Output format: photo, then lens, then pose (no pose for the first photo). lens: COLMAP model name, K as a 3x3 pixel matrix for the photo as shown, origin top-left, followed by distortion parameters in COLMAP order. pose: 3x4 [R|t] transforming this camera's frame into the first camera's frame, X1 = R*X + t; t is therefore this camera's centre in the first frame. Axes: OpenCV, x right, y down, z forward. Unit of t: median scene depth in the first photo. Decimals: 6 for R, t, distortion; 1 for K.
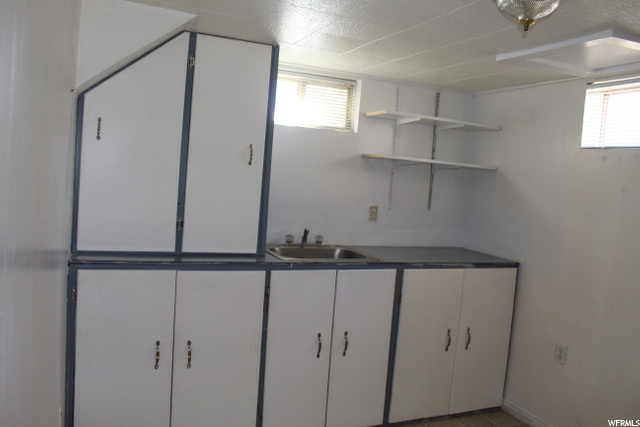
lens RADIAL K [[527.7, 0, 320.0], [0, 527.7, 201.0], [0, 0, 1]] dist [-0.175869, 0.163096]
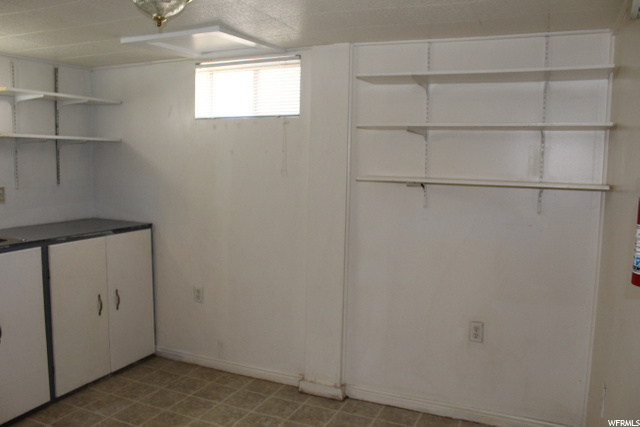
lens RADIAL K [[527.7, 0, 320.0], [0, 527.7, 201.0], [0, 0, 1]] dist [-0.175869, 0.163096]
pose [[0.735555, -0.123927, 0.666034, -0.088554], [0.080652, 0.992153, 0.095537, -0.006888], [-0.672647, -0.016555, 0.739778, -0.076889]]
